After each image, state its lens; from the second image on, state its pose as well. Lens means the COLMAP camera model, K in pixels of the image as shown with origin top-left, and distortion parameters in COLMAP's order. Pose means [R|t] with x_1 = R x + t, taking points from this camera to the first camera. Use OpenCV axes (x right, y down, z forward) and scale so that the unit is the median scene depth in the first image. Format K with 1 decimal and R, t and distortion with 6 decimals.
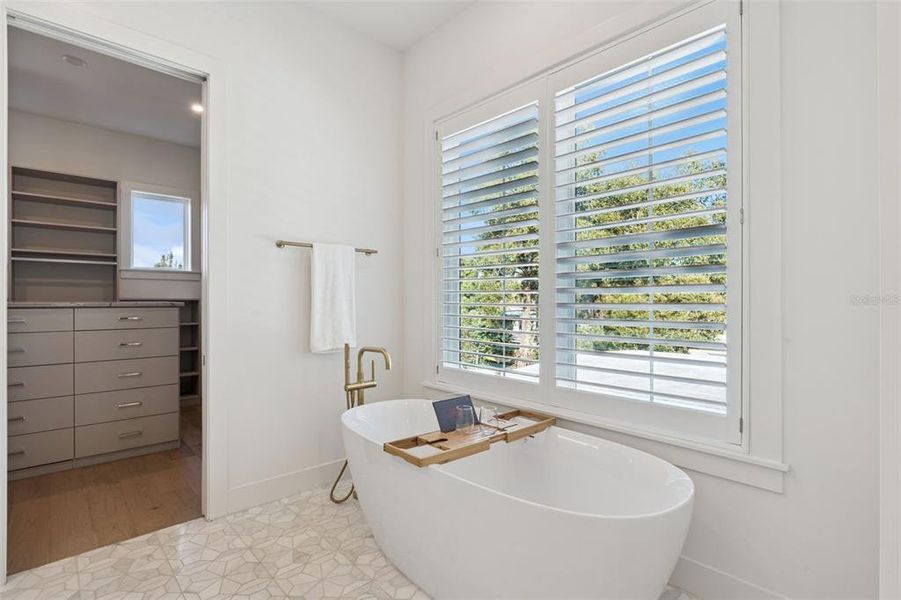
lens RADIAL K [[417.0, 0, 451.7], [0, 417.0, 297.2], [0, 0, 1]] dist [-0.007228, -0.000055]
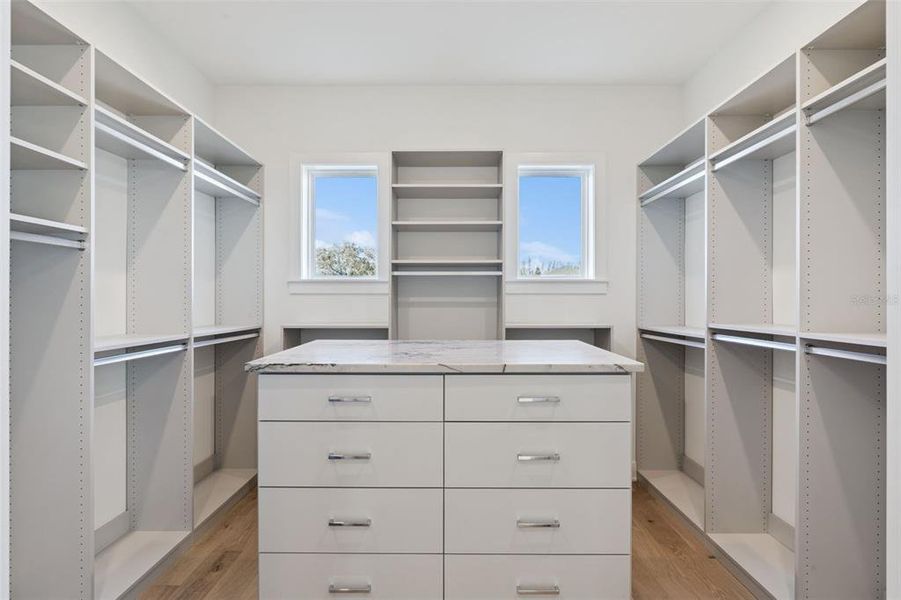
lens RADIAL K [[417.0, 0, 451.7], [0, 417.0, 297.2], [0, 0, 1]] dist [-0.007228, -0.000055]
pose [[0.718788, 0.002636, -0.695225, -0.388350], [-0.000263, 0.999994, 0.003520, -0.043906], [0.695230, -0.002348, 0.718784, 0.448324]]
